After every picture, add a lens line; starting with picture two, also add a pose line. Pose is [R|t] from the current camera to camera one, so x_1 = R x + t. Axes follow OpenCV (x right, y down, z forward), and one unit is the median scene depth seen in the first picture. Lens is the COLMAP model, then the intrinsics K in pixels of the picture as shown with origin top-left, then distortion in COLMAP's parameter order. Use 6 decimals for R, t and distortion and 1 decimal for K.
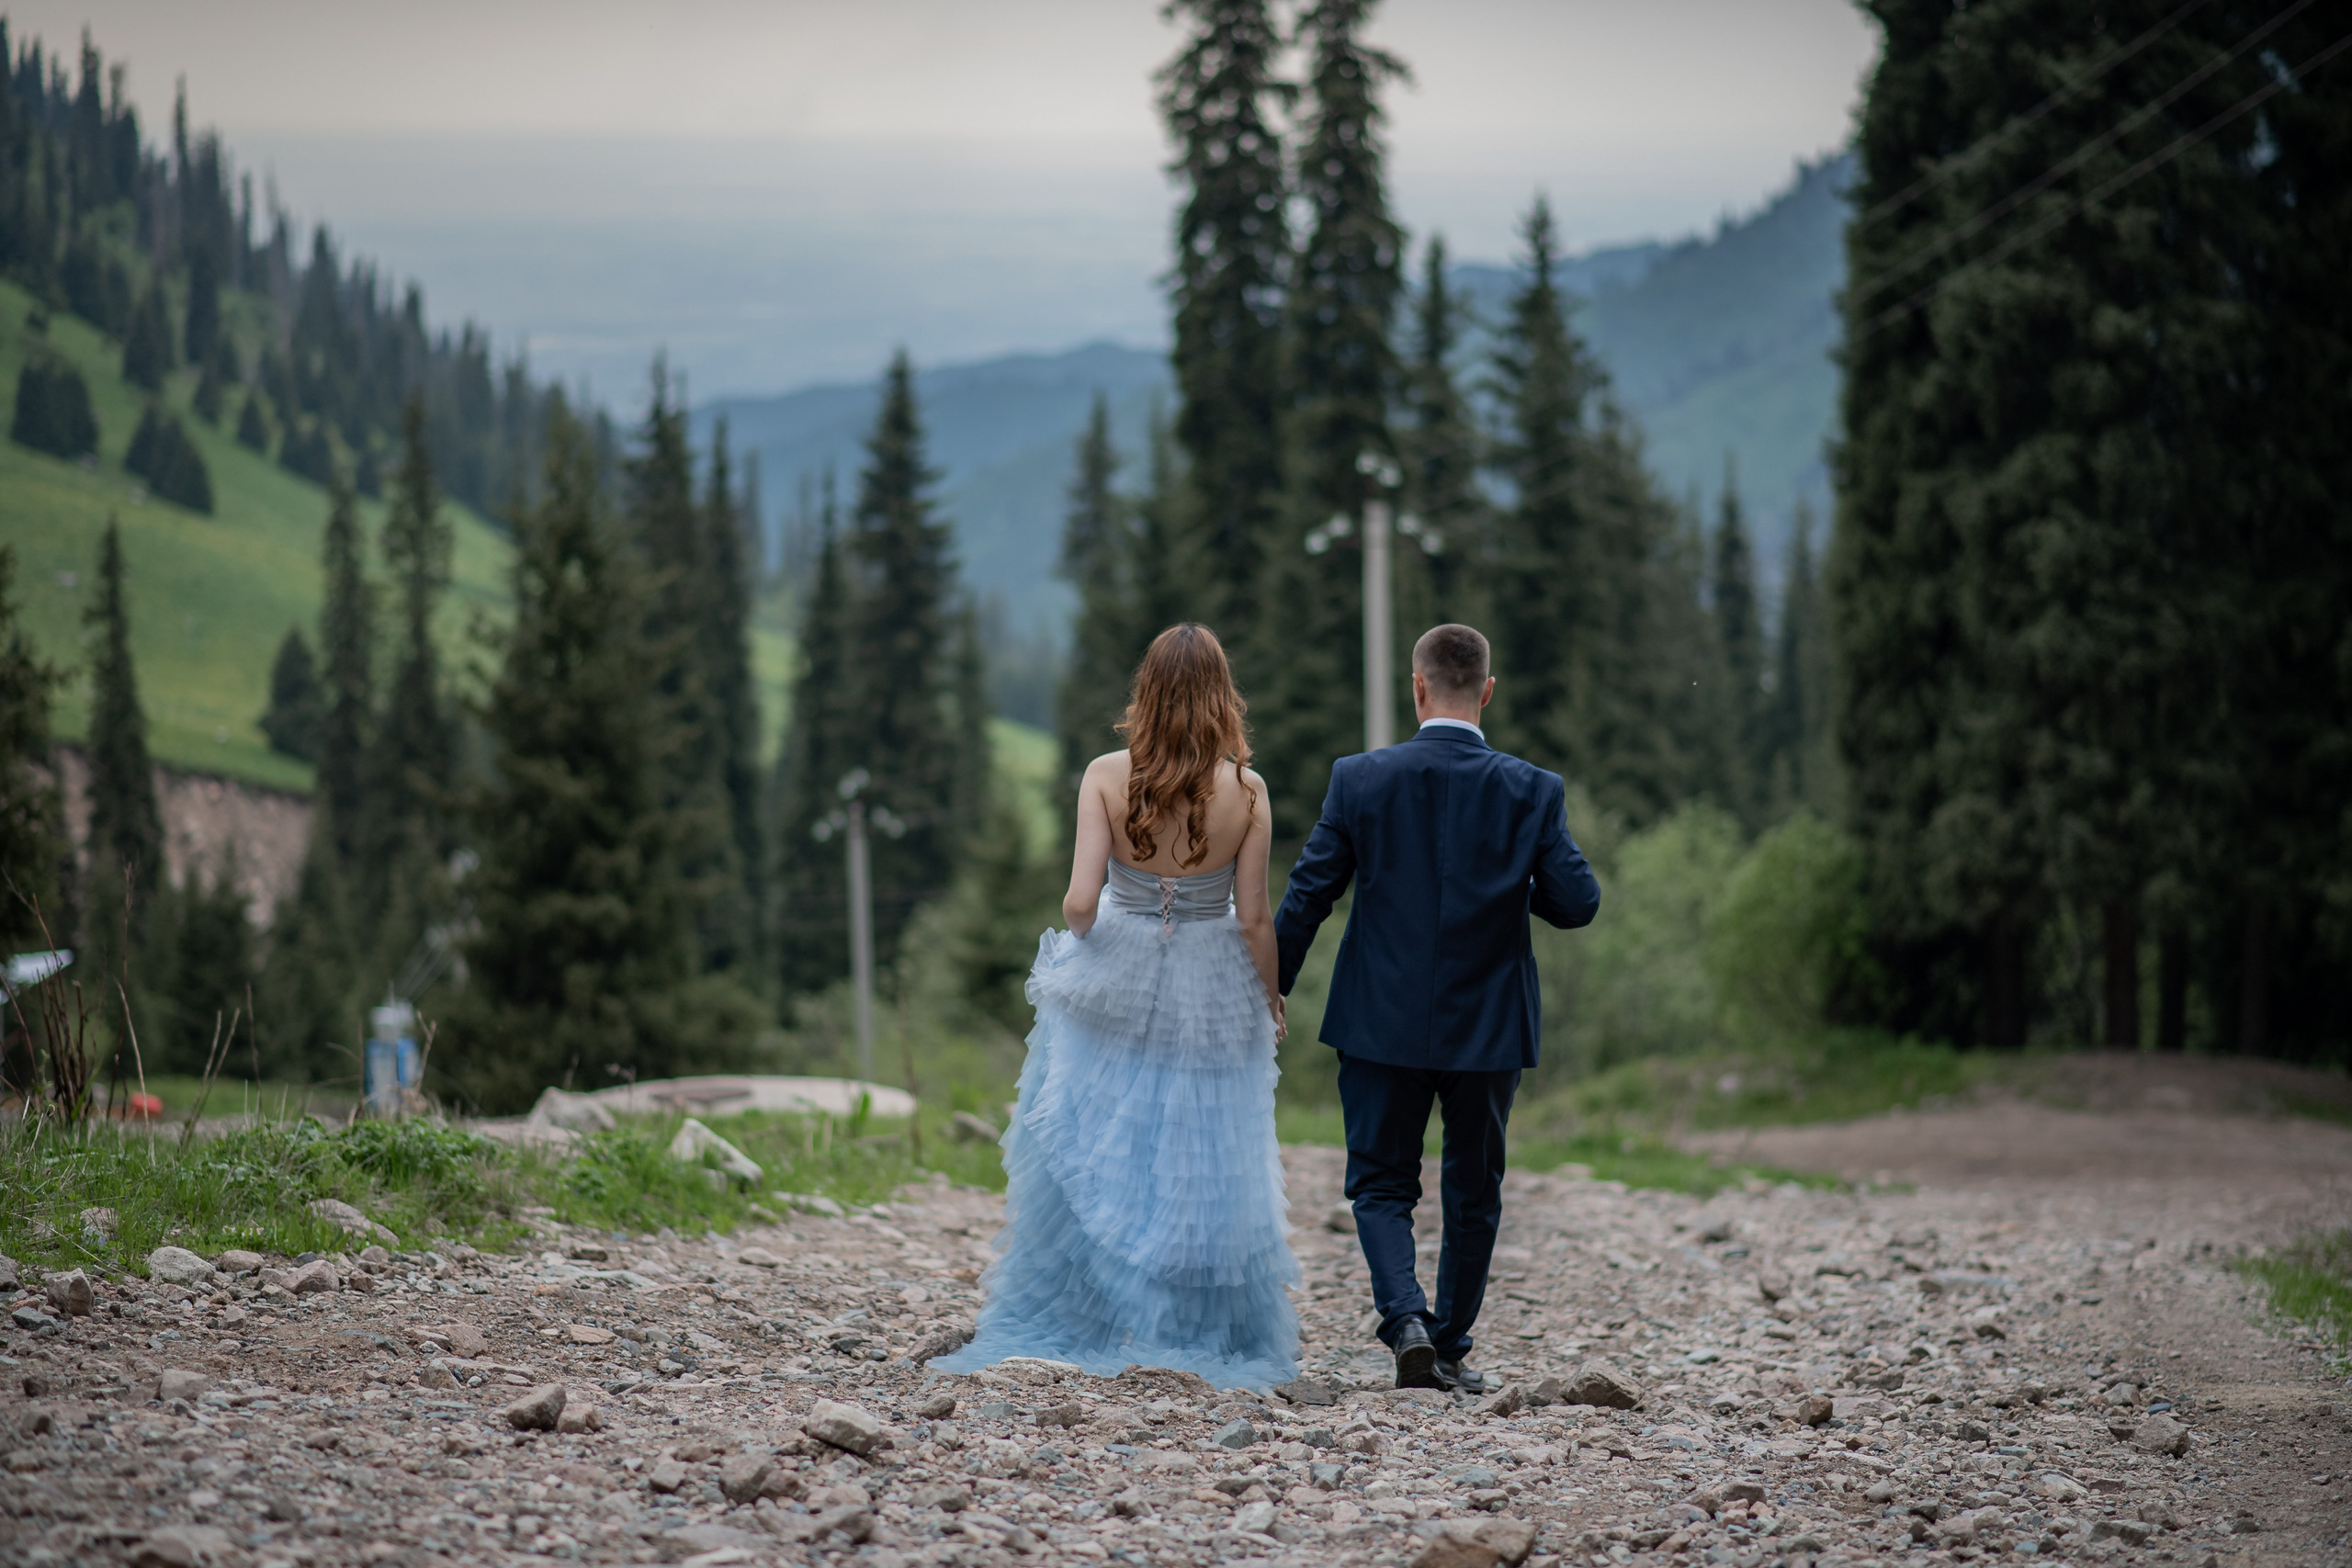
lens RADIAL K [[5544.7, 0, 1130.8], [0, 5544.7, 815.7], [0, 0, 1]] dist [0.040381, 0.503138]
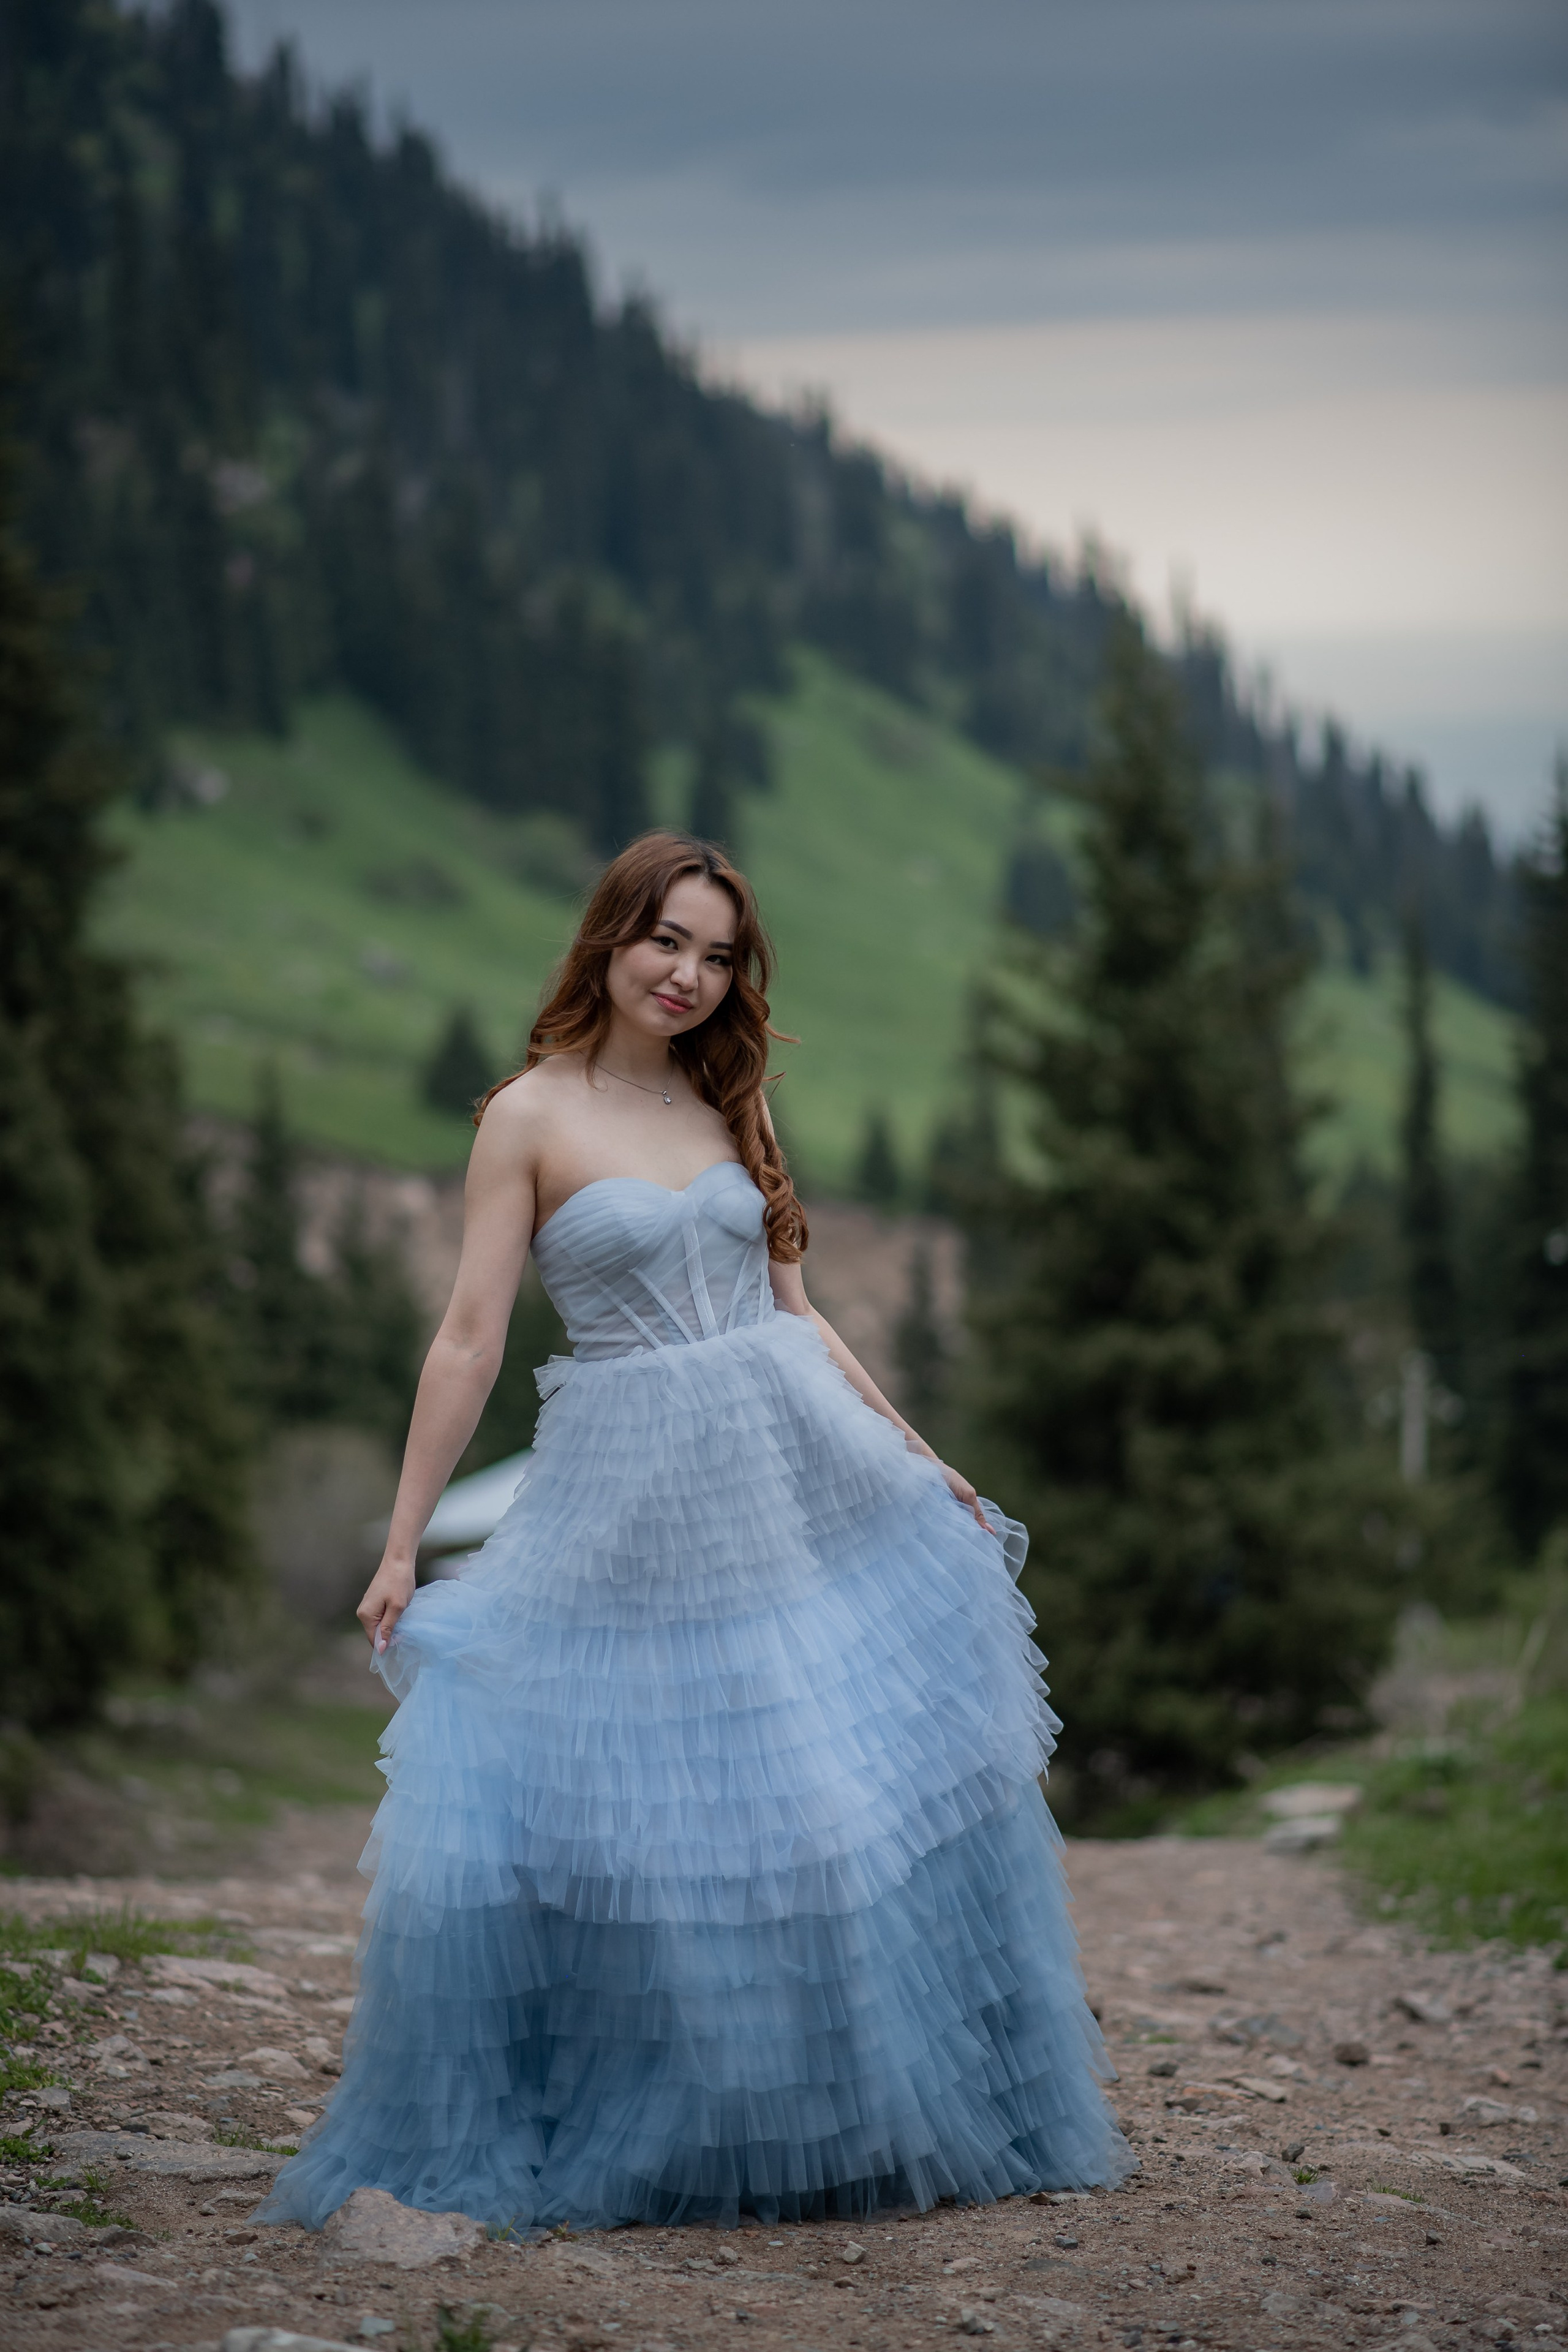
lens RADIAL K [[5541.9, 0, 771.8], [0, 5541.9, 1169.5], [0, 0, 1]] dist [0.041443, 0.435555]
pose [[0.968823, -0.009958, -0.247553, 0.010518], [0.003516, 0.999644, -0.026451, 0.005175], [0.247728, 0.024756, 0.968513, 0.134247]]
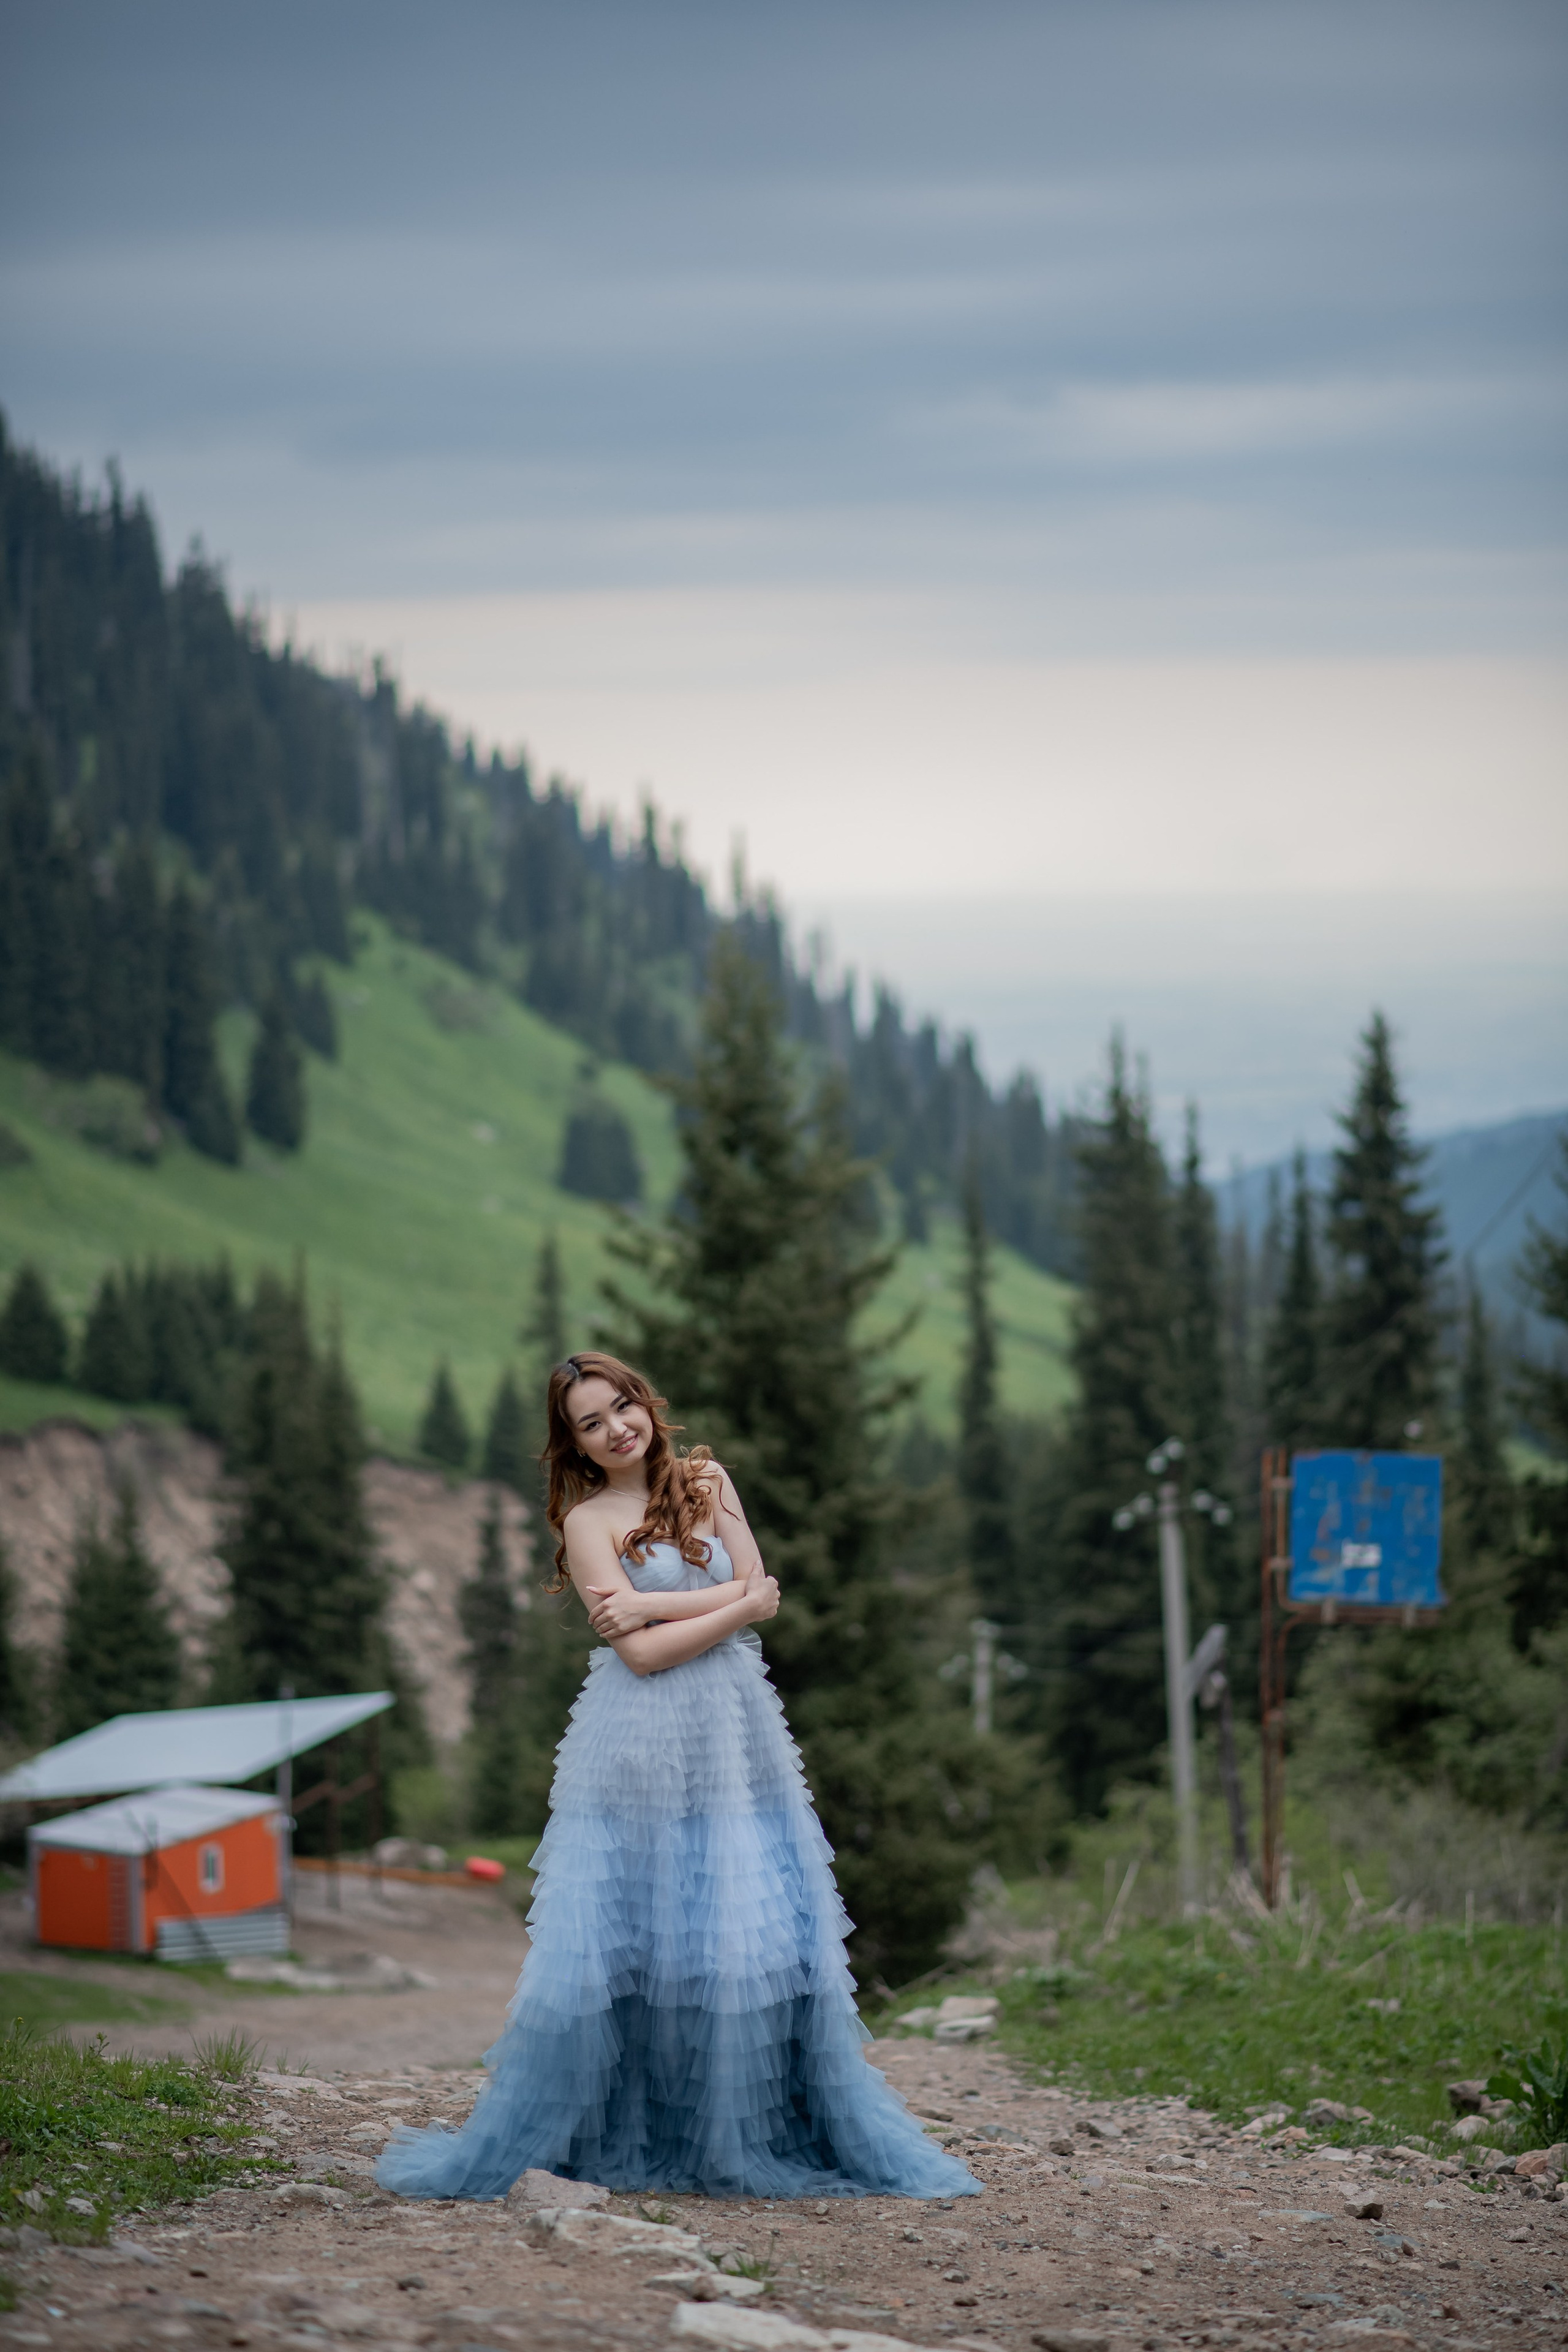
lens RADIAL K [[5541.9, 0, 771.8], [0, 5541.9, 1169.5], [0, 0, 1]] dist [0.041443, 0.435555]
pose [[0.985654, -0.015843, -0.168034, 0.011445], [0.003639, 0.997348, -0.072689, 0.004612], [0.168741, 0.071034, 0.983098, 0.114766]]
